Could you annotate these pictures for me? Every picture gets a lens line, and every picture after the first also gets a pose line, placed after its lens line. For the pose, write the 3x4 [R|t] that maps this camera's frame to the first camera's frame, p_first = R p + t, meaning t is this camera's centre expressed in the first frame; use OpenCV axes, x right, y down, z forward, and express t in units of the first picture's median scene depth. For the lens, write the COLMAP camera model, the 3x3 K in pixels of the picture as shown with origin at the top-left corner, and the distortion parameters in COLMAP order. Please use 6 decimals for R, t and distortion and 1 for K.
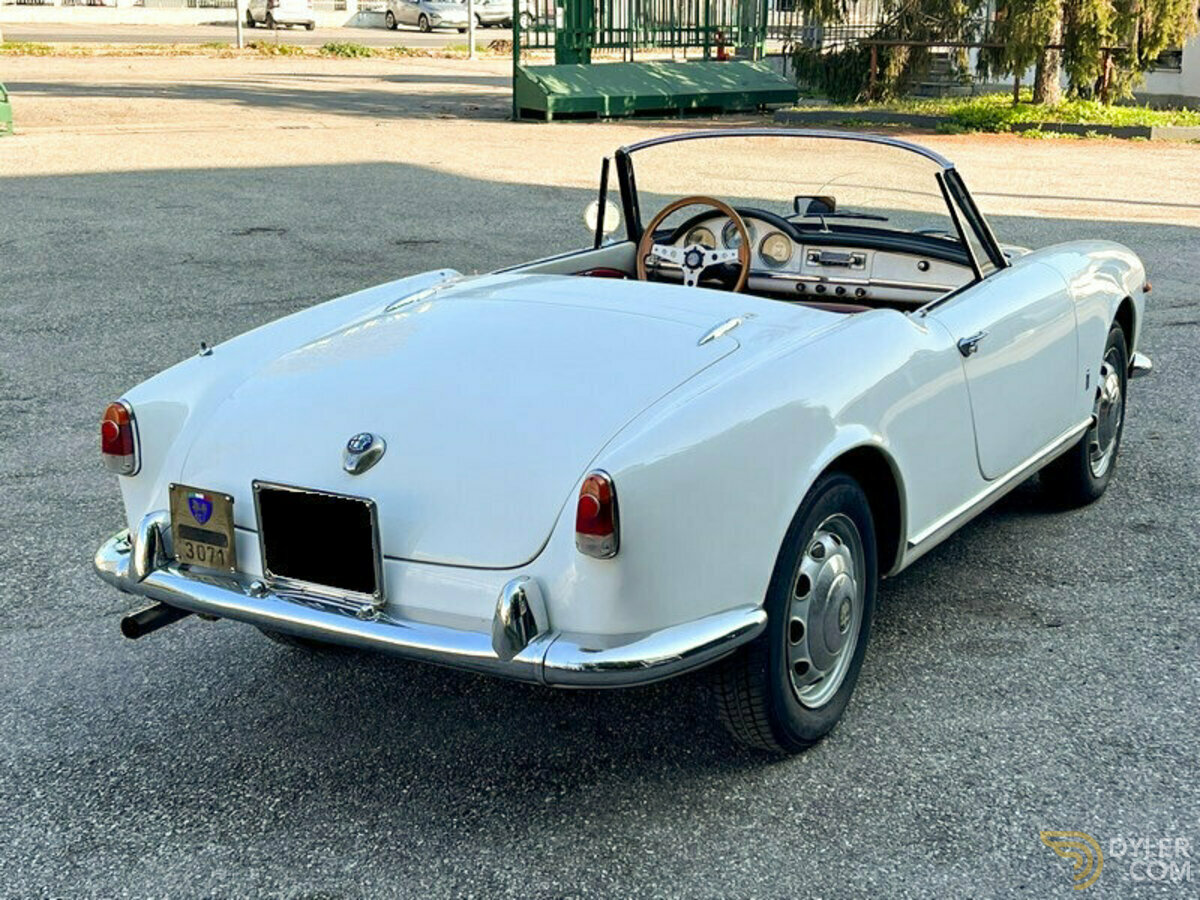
lens RADIAL K [[1729.3, 0, 598.7], [0, 1729.3, 445.8], [0, 0, 1]] dist [0.119320, 0.000000]
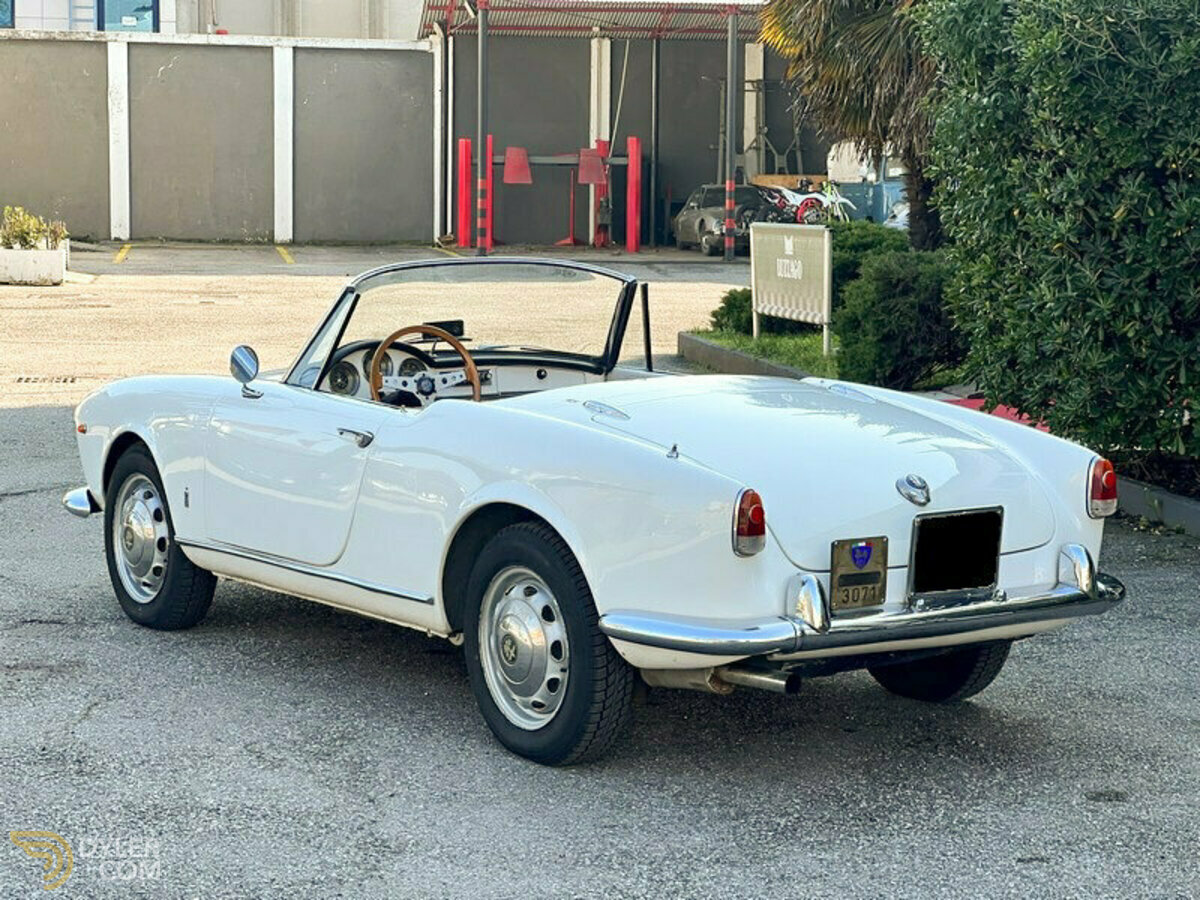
lens RADIAL K [[2702.4, 0, 600.2], [0, 2702.4, 450.3], [0, 0, 1]] dist [0.039570, 0.000000]
pose [[0.424533, -0.100726, 0.899792, -1.331196], [0.220451, 0.975384, 0.005177, -0.056356], [-0.878165, 0.196162, 0.436288, 0.225765]]
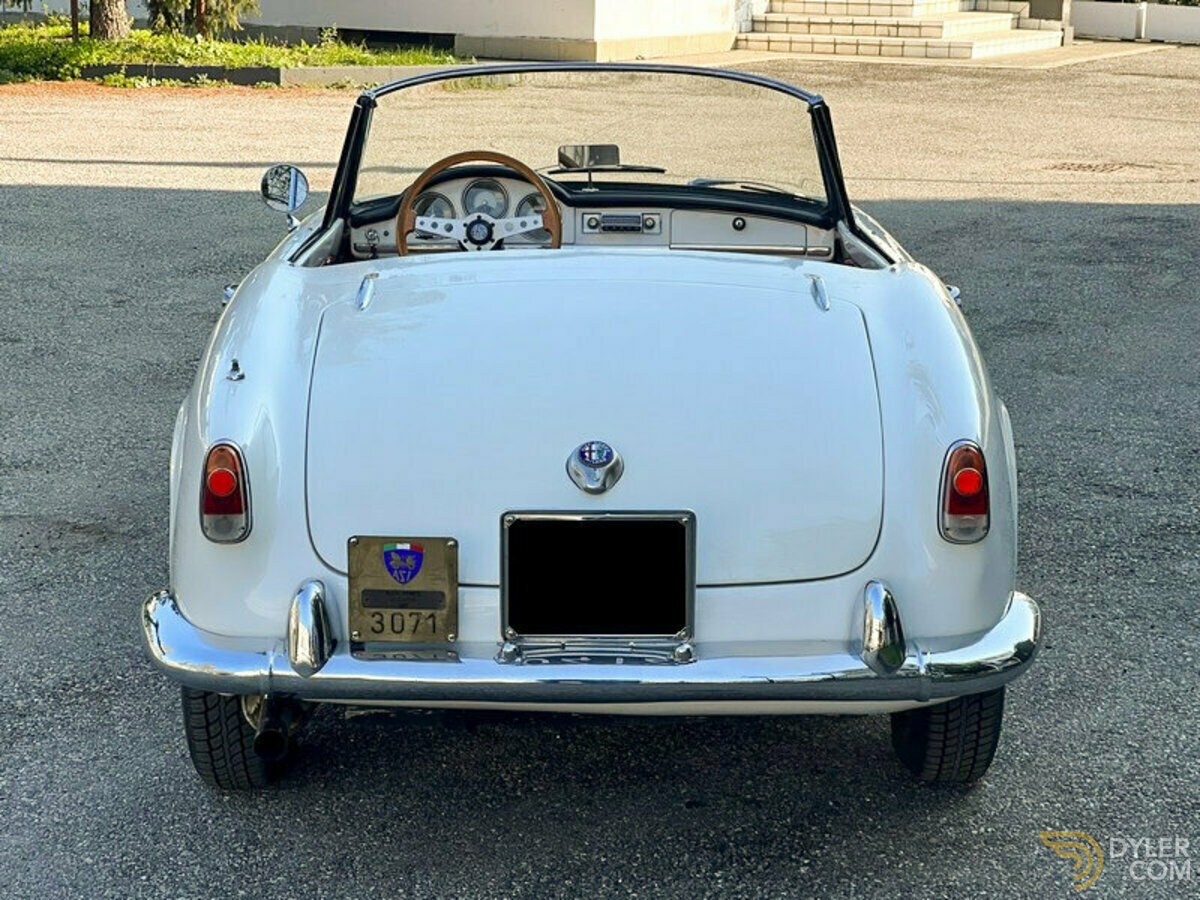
lens RADIAL K [[2702.4, 0, 600.3], [0, 2702.4, 452.8], [0, 0, 1]] dist [0.039570, 0.000000]
pose [[0.859680, -0.099595, 0.501030, -0.503392], [0.120807, 0.992626, -0.009969, 0.006943], [-0.496343, 0.069099, 0.865372, -0.049055]]
